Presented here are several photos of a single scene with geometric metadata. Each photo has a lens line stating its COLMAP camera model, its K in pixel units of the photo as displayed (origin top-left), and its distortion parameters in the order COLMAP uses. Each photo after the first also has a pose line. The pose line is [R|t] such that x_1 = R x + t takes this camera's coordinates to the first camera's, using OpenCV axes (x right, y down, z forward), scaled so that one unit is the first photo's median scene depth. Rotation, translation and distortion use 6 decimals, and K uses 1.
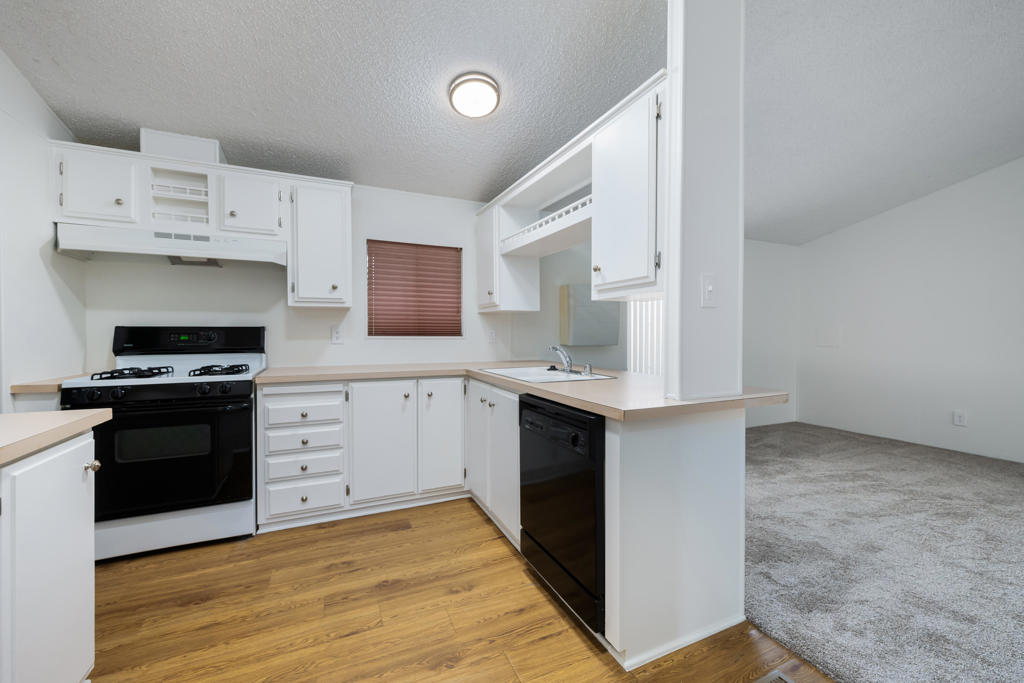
lens RADIAL K [[416.8, 0, 511.0], [0, 416.8, 338.2], [0, 0, 1]] dist [0.000062, 0.000679]
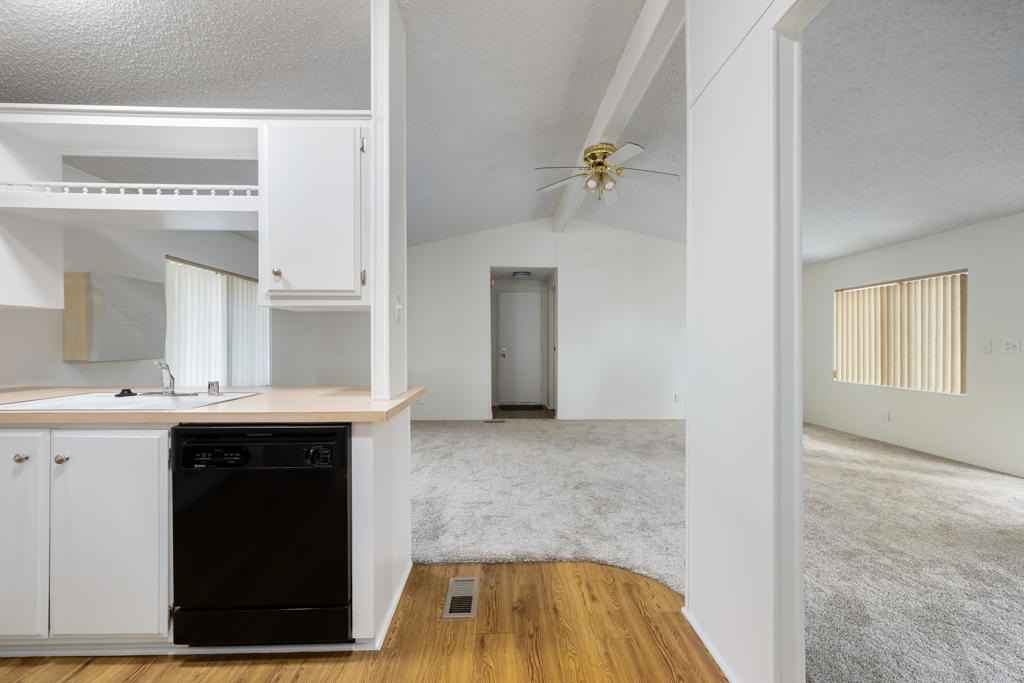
lens RADIAL K [[422.5, 0, 512.0], [0, 422.5, 341.5], [0, 0, 1]] dist [0.001490, 0.000657]
pose [[0.384050, 0.003781, 0.923304, -0.534689], [0.013060, 0.999869, -0.009527, 0.000163], [-0.923220, 0.015718, 0.383951, 0.203389]]
